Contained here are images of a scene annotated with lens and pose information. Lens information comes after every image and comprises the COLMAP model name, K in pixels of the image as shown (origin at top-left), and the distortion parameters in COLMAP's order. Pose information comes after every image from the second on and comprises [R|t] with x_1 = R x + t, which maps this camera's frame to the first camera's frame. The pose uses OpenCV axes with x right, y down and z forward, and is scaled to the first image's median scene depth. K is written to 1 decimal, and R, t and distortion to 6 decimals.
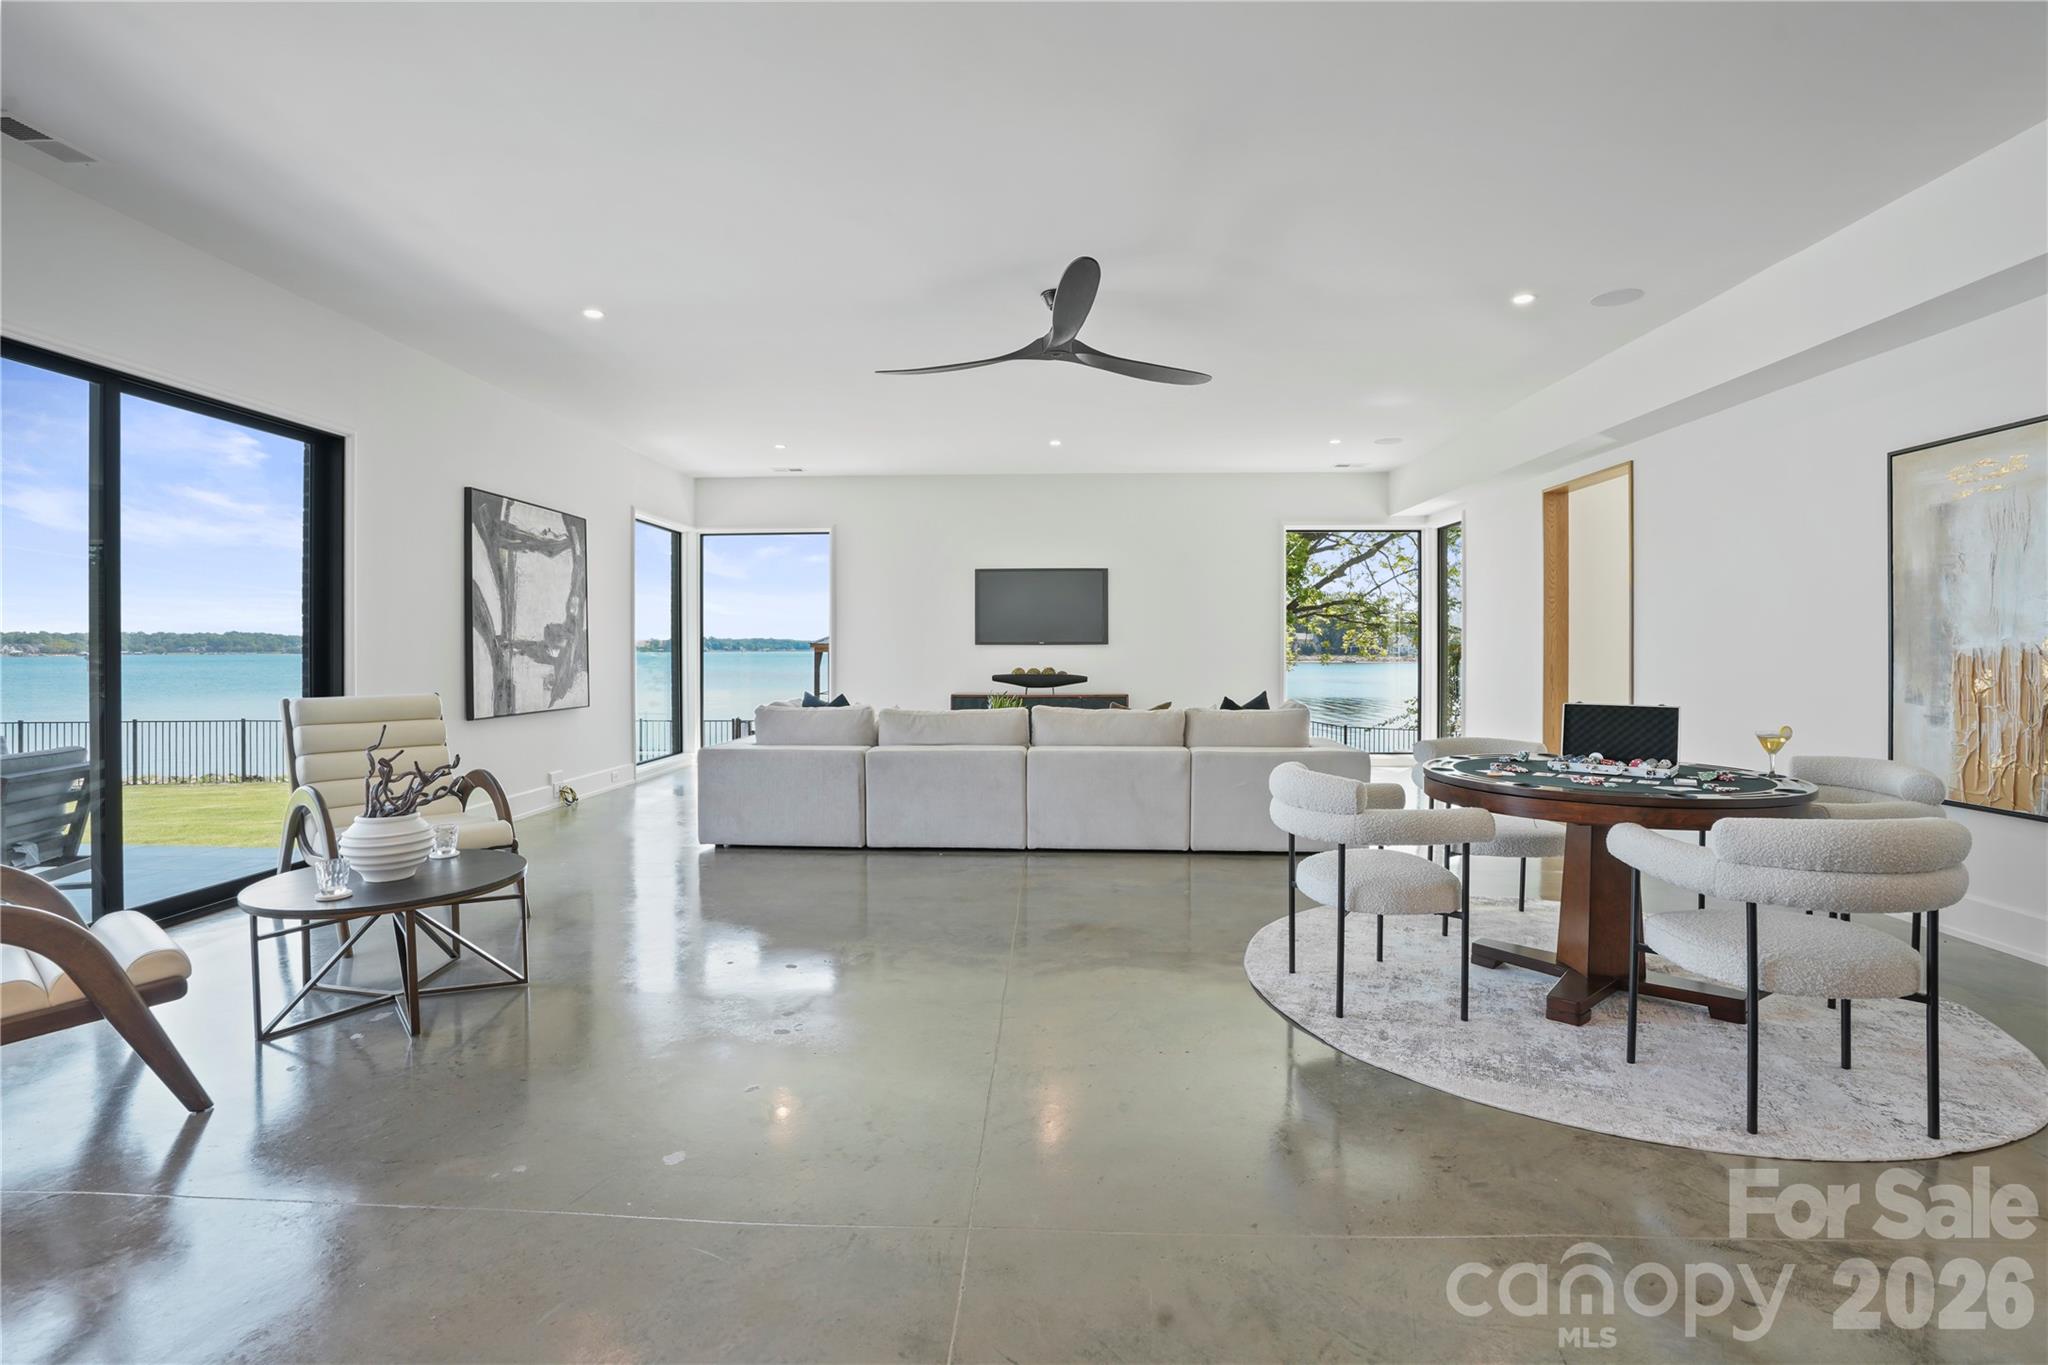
lens RADIAL K [[952.3, 0, 1034.1], [0, 952.3, 650.4], [0, 0, 1]] dist [-0.045280, 0.001052]
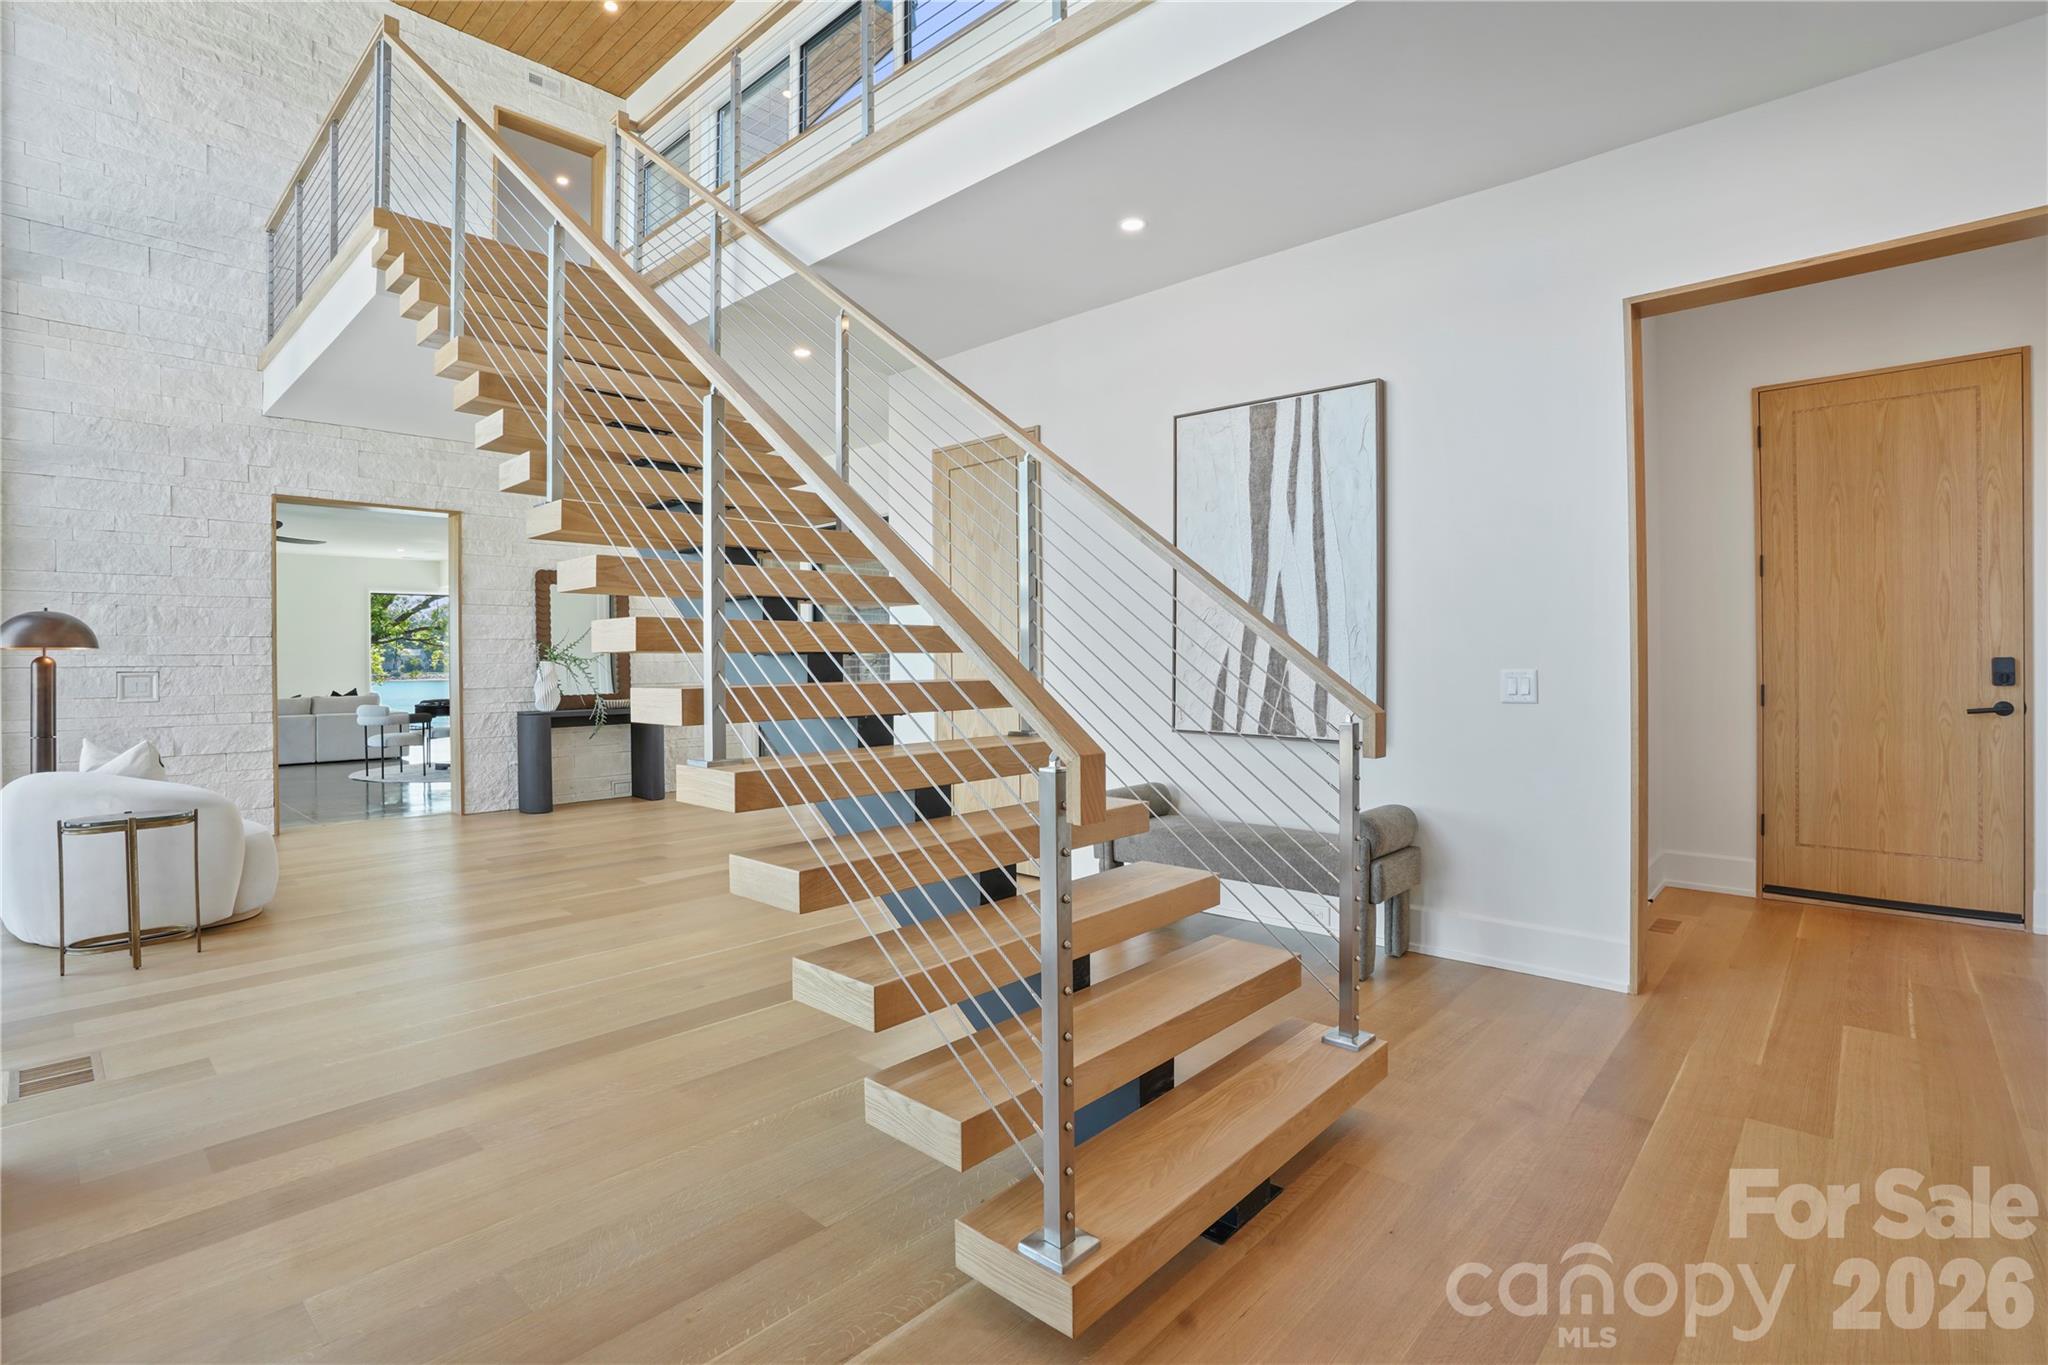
lens RADIAL K [[952.3, 0, 1034.1], [0, 952.3, 650.4], [0, 0, 1]] dist [-0.045280, 0.001052]
pose [[0.645564, -0.001798, 0.763704, -0.349584], [0.014884, 0.999837, -0.010227, 0.005641], [-0.763561, 0.017969, 0.645486, -1.439278]]
